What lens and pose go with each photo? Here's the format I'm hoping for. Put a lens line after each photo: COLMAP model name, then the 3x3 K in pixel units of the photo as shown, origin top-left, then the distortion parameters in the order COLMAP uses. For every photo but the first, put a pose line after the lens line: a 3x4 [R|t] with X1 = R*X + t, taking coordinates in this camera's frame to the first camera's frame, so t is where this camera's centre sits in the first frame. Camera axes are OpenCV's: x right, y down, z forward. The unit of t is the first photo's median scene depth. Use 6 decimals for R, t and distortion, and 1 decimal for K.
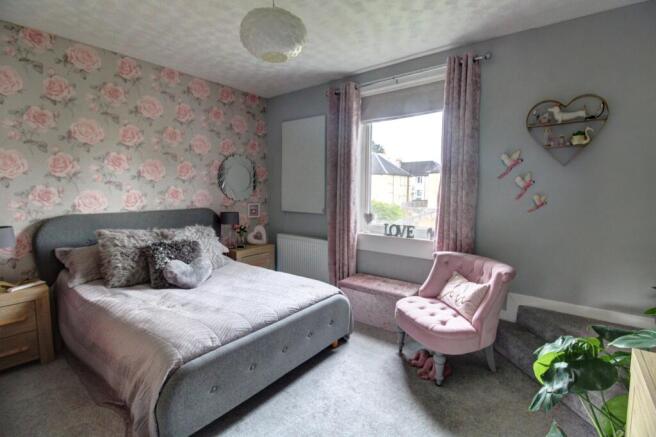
lens RADIAL K [[311.1, 0, 329.4], [0, 311.1, 217.5], [0, 0, 1]] dist [0.000046, 0.000074]
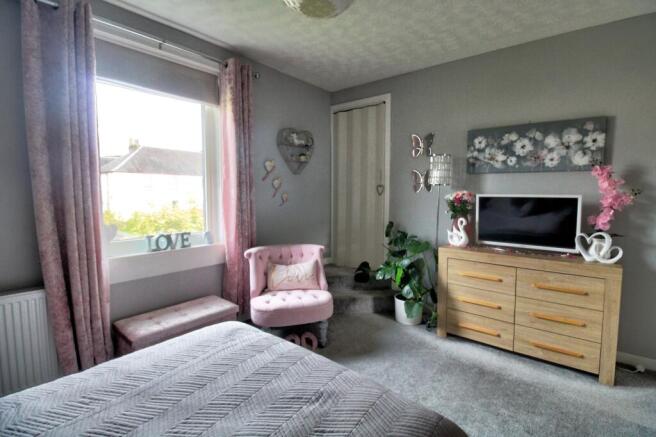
lens RADIAL K [[311.1, 0, 329.6], [0, 311.1, 219.4], [0, 0, 1]] dist [0.000046, 0.000074]
pose [[0.027145, -0.076113, 0.996730, -0.549927], [0.095196, 0.992762, 0.073218, -0.032371], [-0.995088, 0.092897, 0.034194, 0.588314]]
